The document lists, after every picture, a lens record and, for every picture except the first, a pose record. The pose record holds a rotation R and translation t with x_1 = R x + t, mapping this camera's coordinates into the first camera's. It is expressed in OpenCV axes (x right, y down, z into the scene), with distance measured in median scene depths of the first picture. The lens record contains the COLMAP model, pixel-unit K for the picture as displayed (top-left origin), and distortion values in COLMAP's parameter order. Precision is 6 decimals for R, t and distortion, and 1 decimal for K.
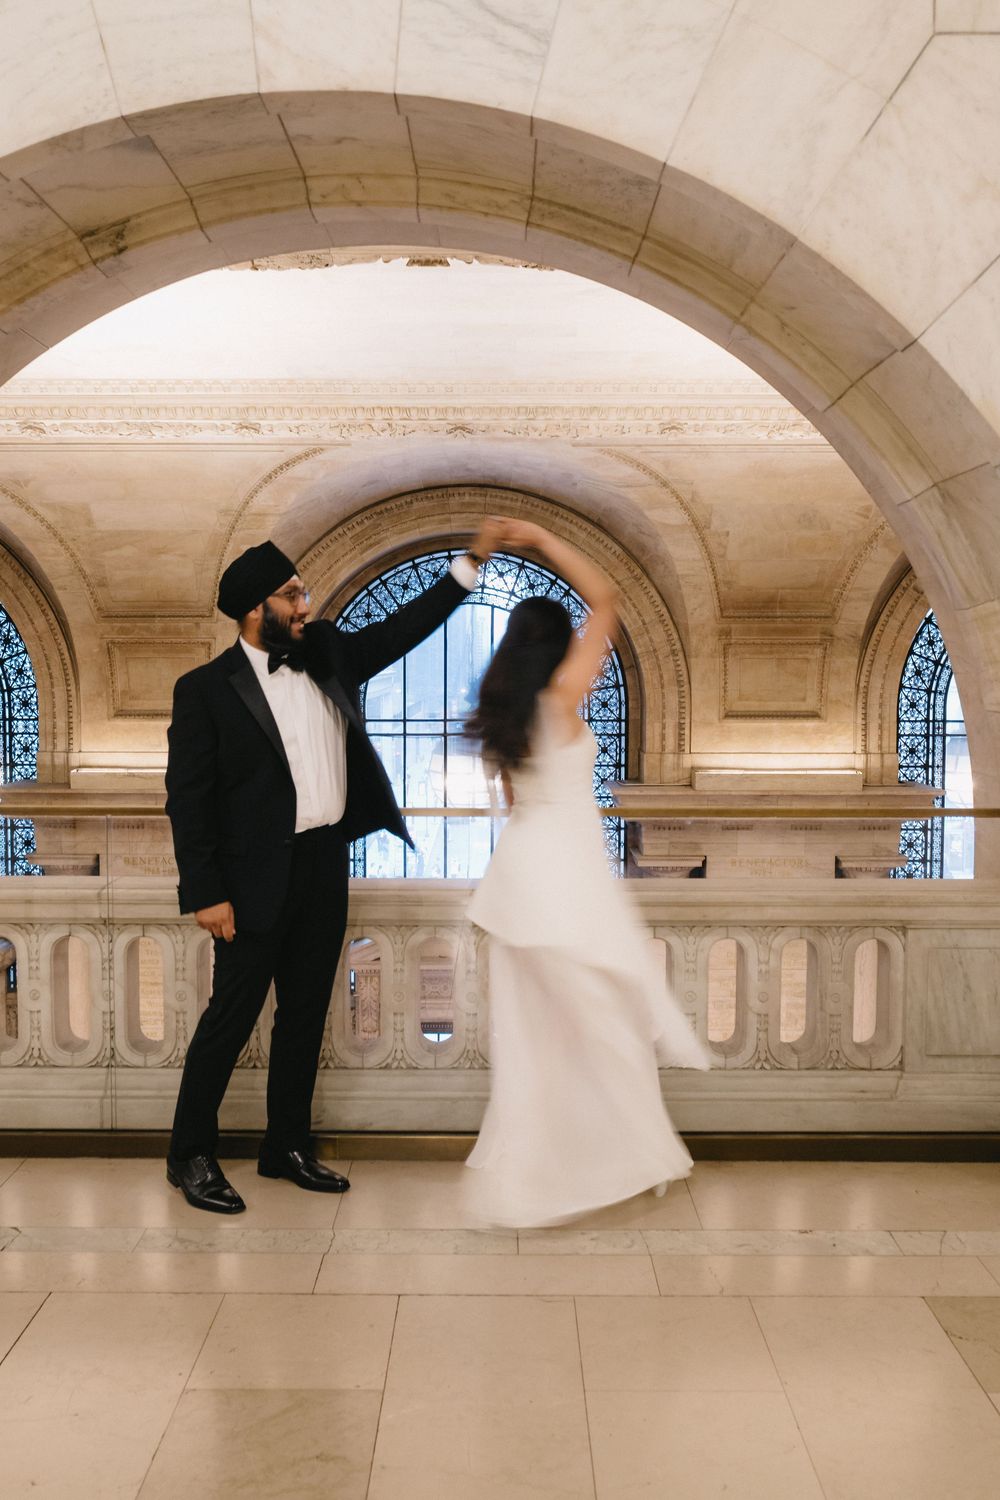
lens RADIAL K [[1418.0, 0, 498.4], [0, 1418.0, 759.5], [0, 0, 1]] dist [0.014652, 0.000000]
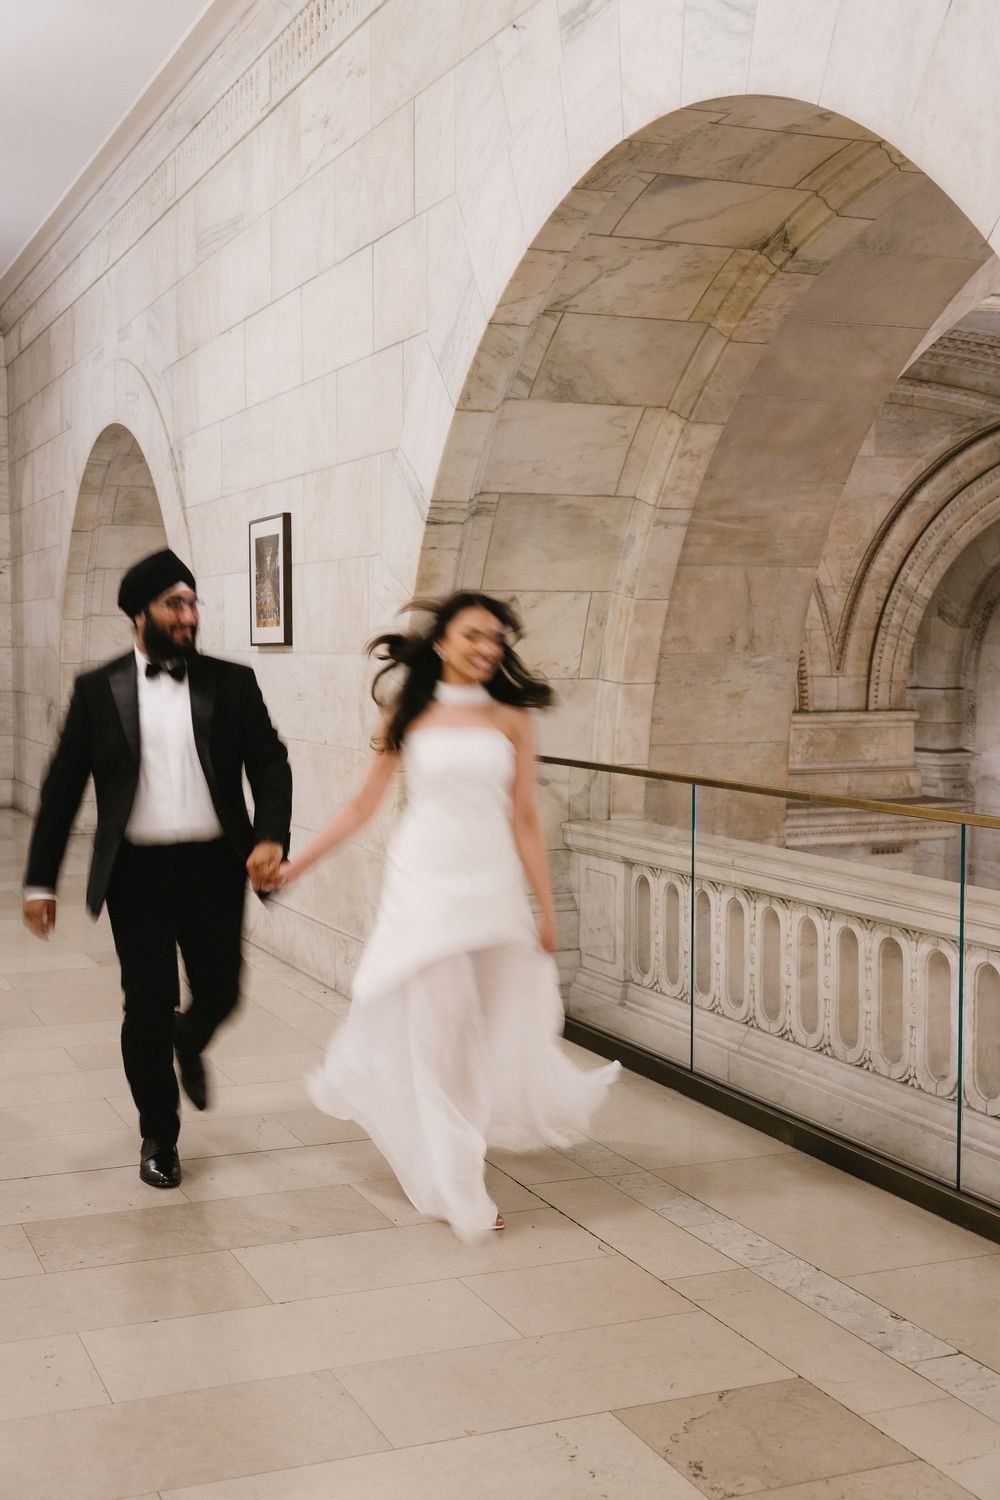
lens RADIAL K [[1858.8, 0, 501.3], [0, 1858.8, 746.1], [0, 0, 1]] dist [0.083388, 0.000000]
pose [[0.397846, 0.051102, -0.916028, 1.075793], [-0.070920, 0.997173, 0.024827, -0.015470], [0.914707, 0.055088, 0.400345, 0.308557]]
